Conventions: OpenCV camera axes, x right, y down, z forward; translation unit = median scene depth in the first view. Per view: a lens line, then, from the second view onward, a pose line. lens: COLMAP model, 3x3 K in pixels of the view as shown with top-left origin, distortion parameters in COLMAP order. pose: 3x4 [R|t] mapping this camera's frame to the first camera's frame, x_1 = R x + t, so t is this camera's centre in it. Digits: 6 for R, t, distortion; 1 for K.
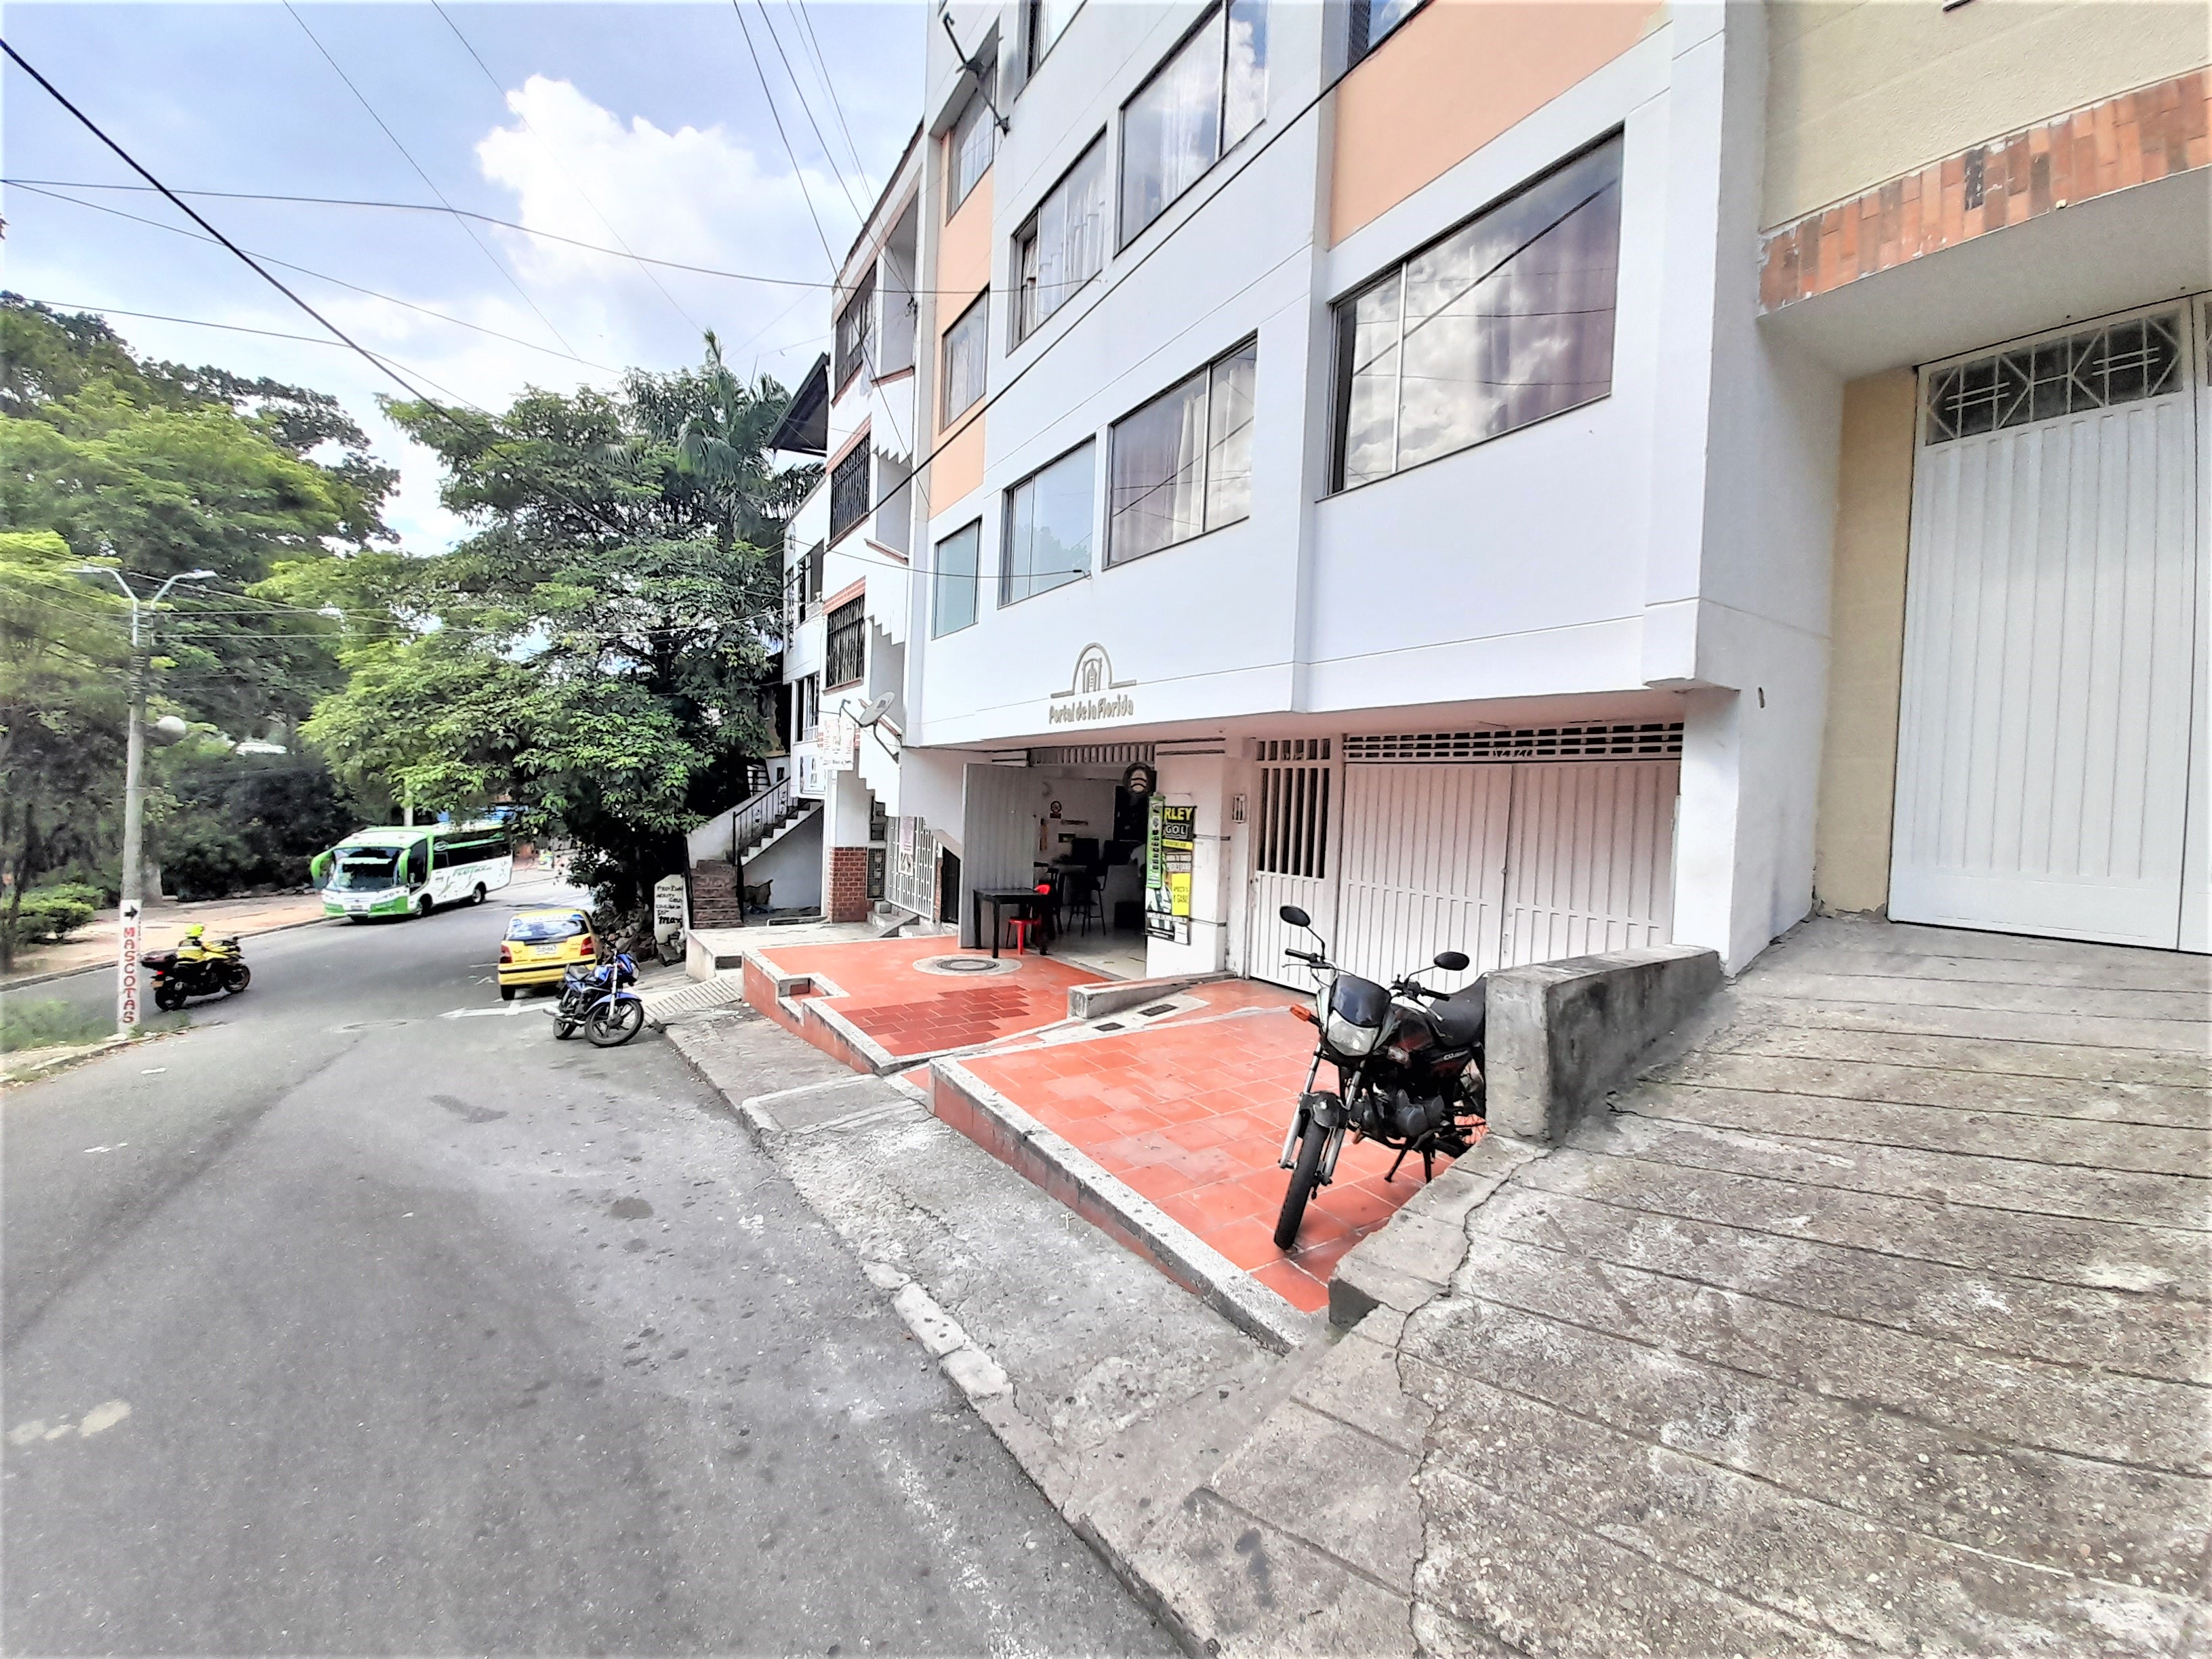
lens RADIAL K [[875.1, 0, 1111.6], [0, 875.1, 820.9], [0, 0, 1]] dist [0.005301, -0.008255]
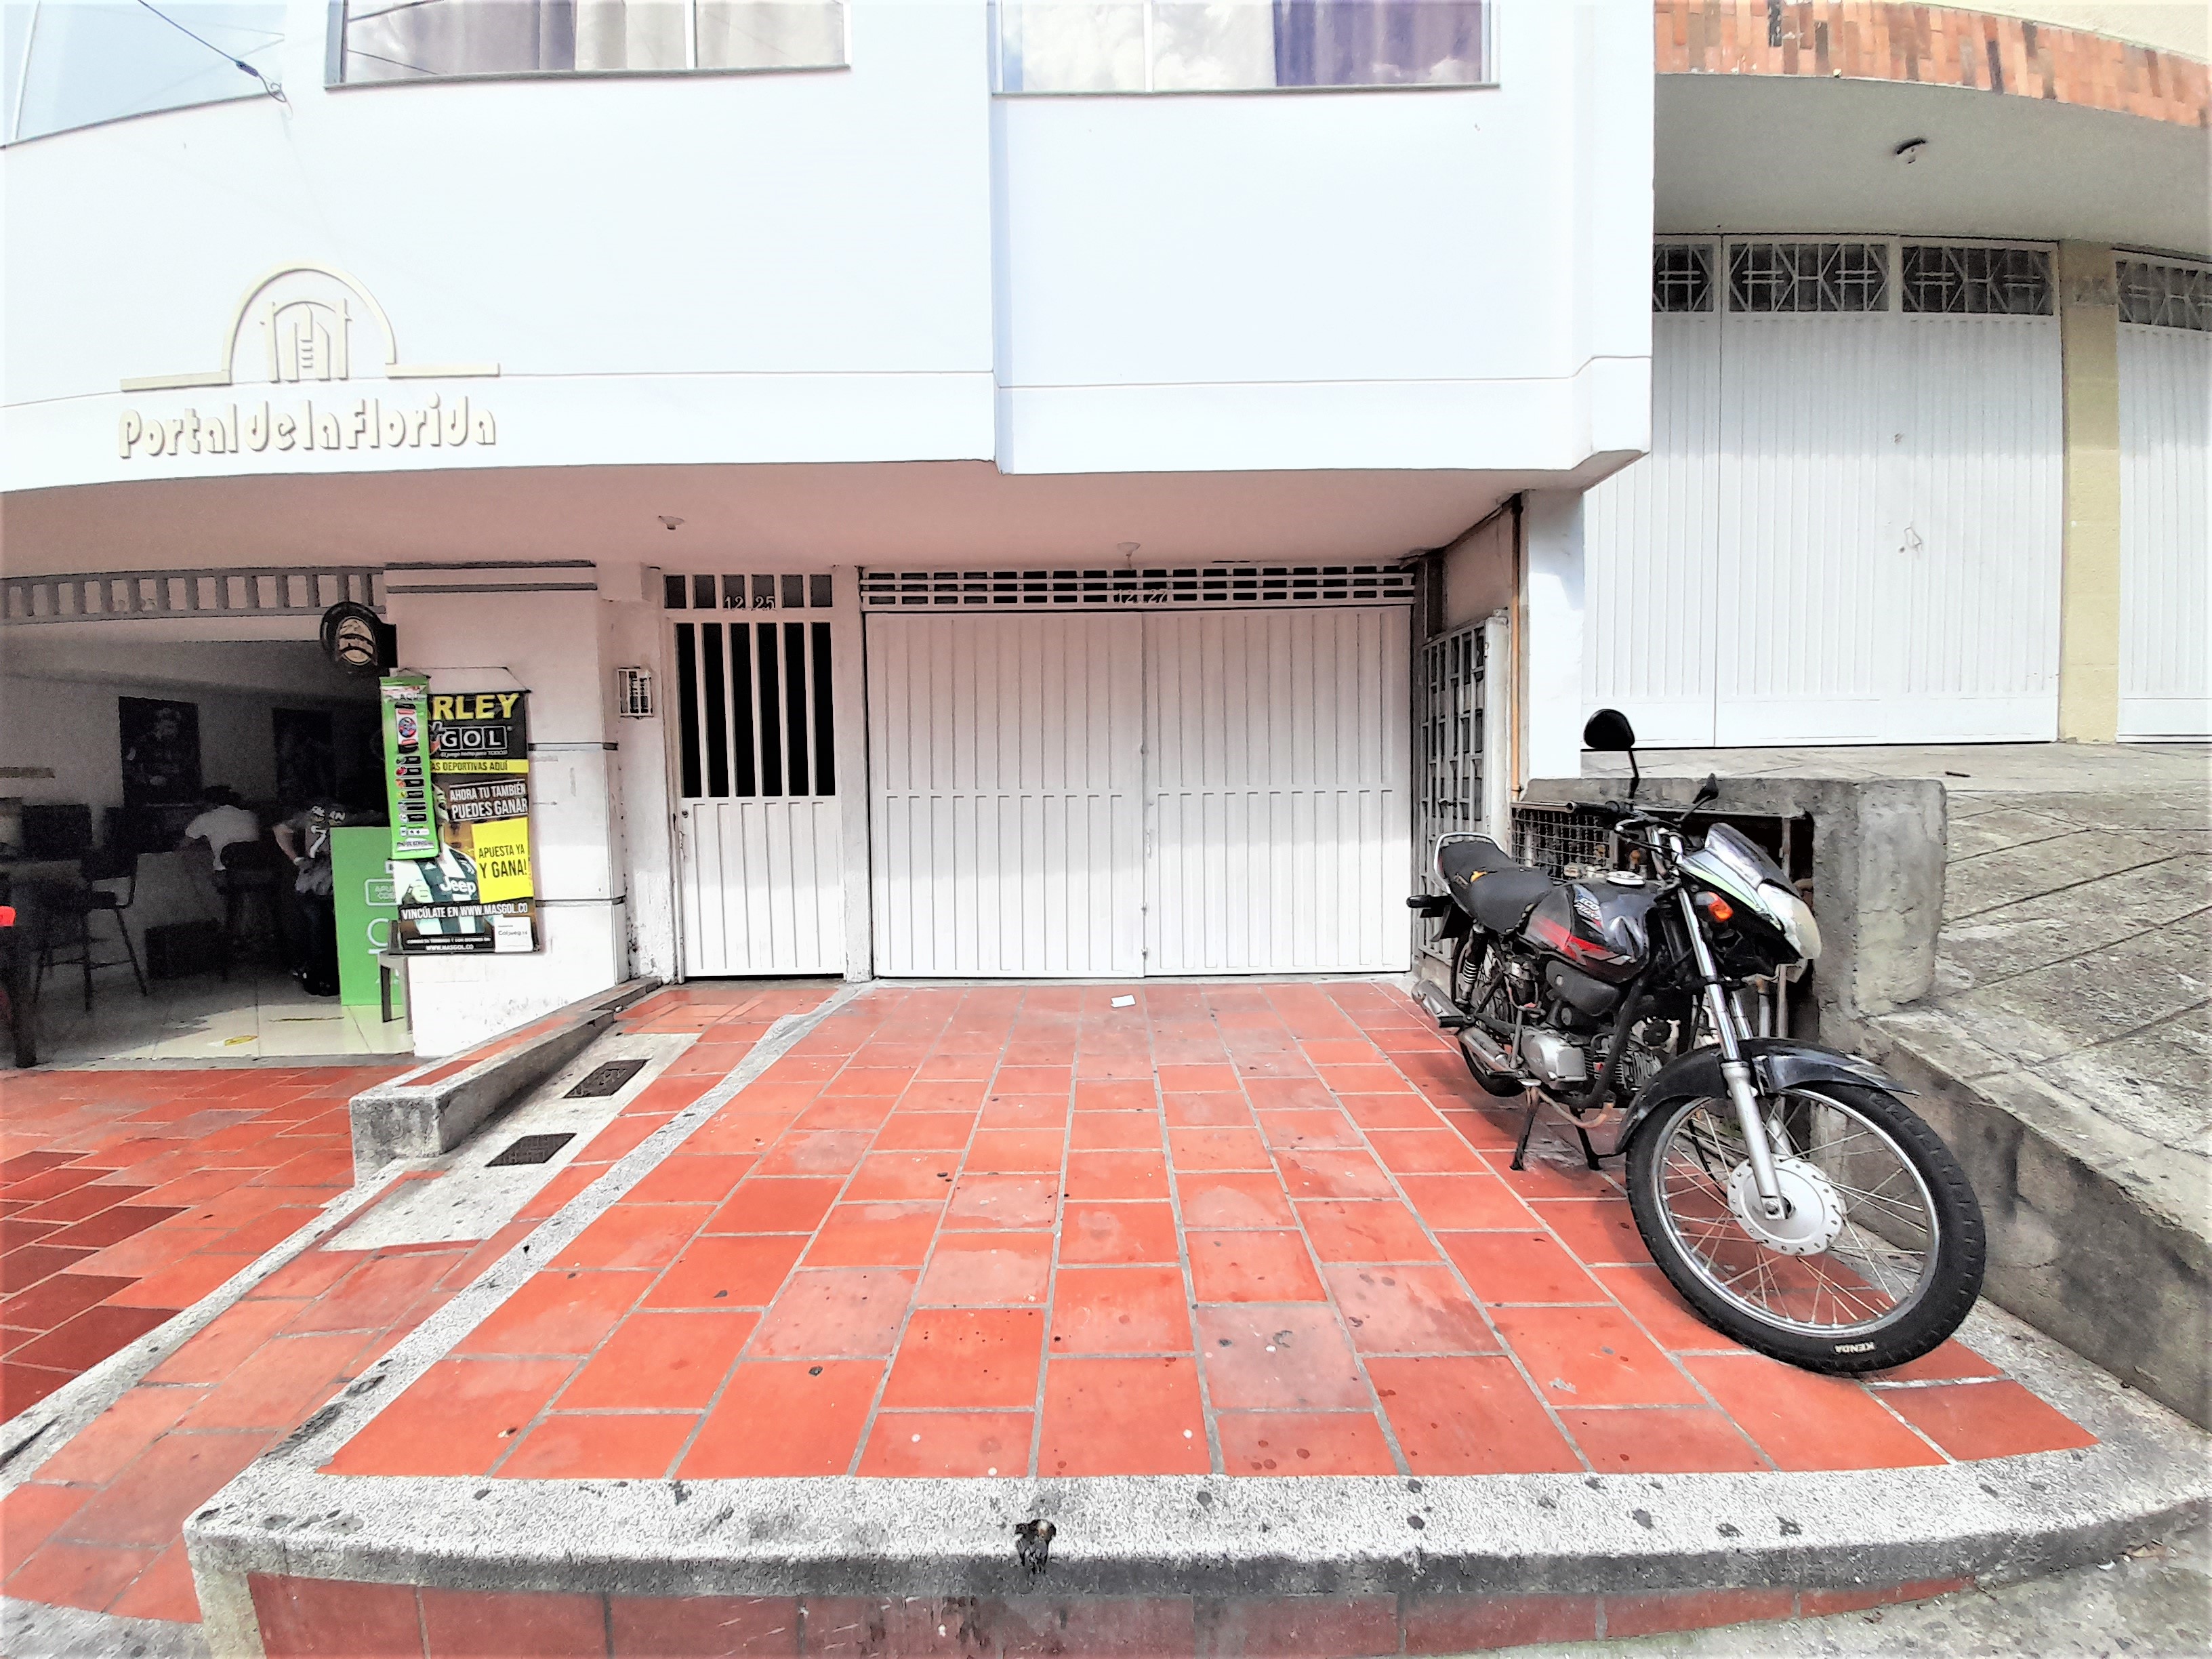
lens RADIAL K [[861.9, 0, 1114.2], [0, 861.9, 824.6], [0, 0, 1]] dist [0.014048, -0.015165]
pose [[0.540889, -0.095537, 0.835651, -0.176342], [0.059809, 0.995382, 0.075086, 0.051711], [-0.838965, 0.009366, 0.544105, 0.468345]]
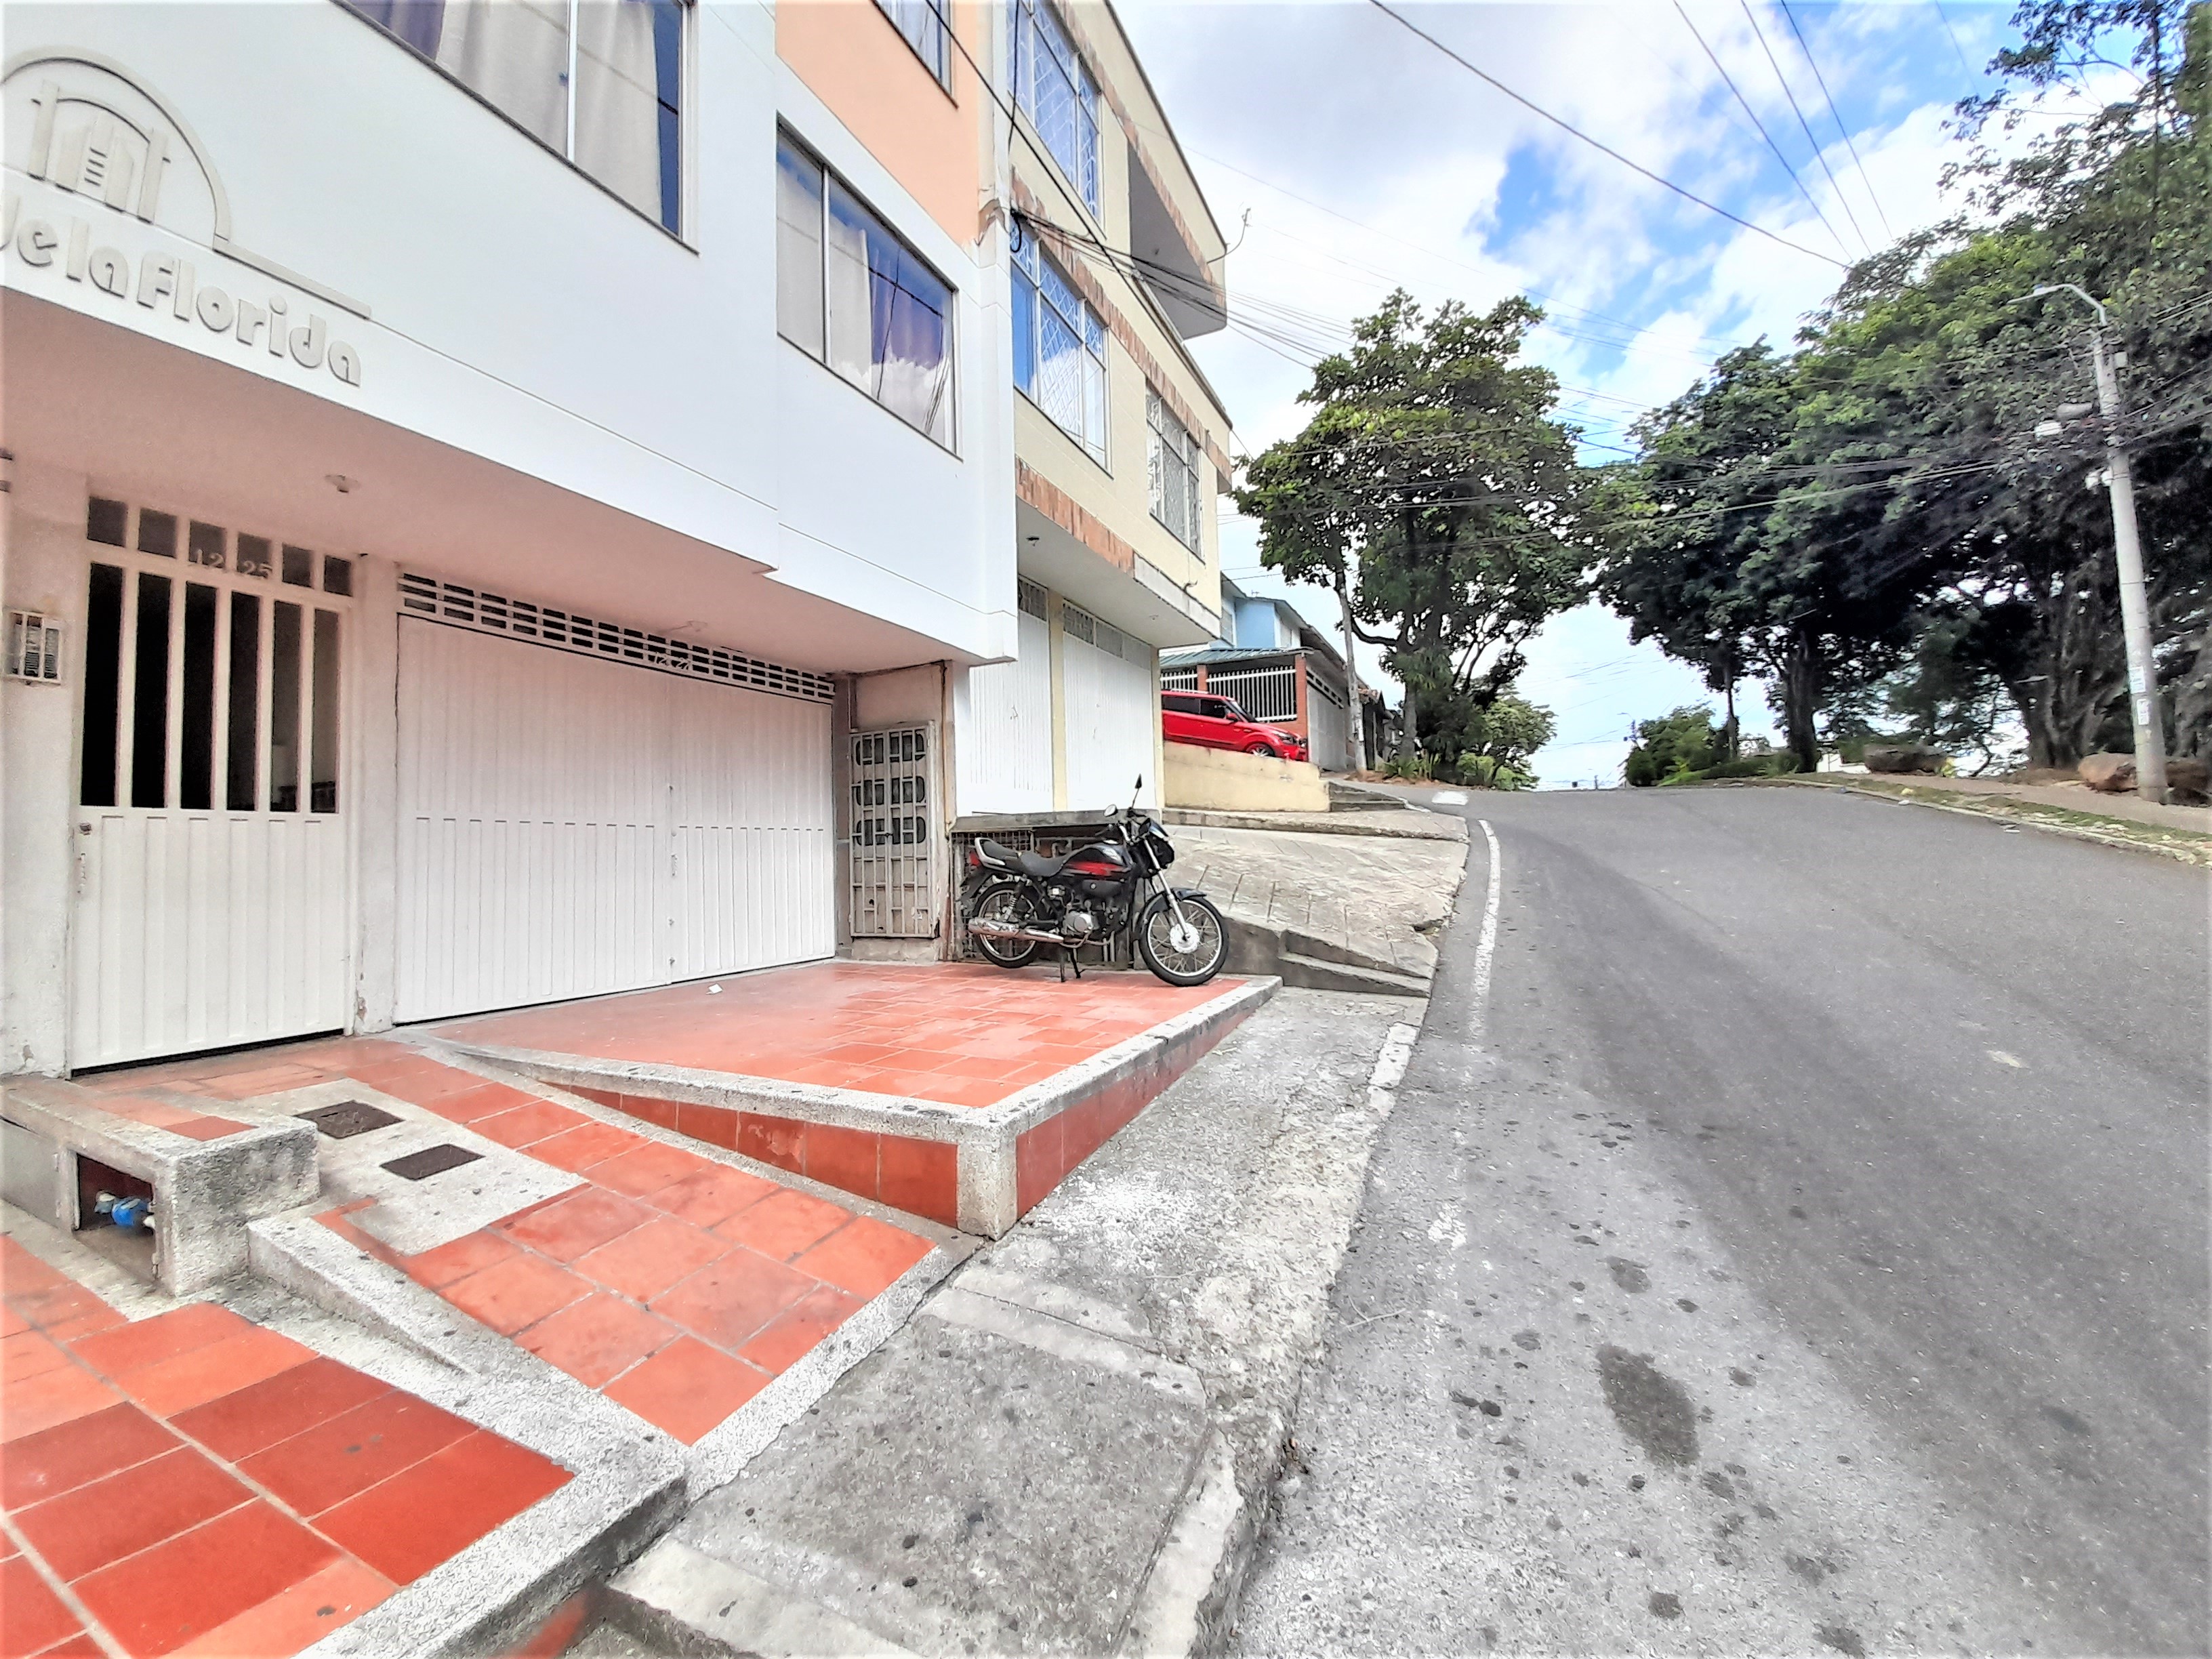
lens RADIAL K [[875.1, 0, 1111.6], [0, 875.1, 820.9], [0, 0, 1]] dist [0.005301, -0.008255]
pose [[-0.537126, 0.009145, 0.843452, -0.463158], [0.026005, 0.999645, 0.005722, 0.078800], [-0.843101, 0.025008, -0.537174, 0.867291]]
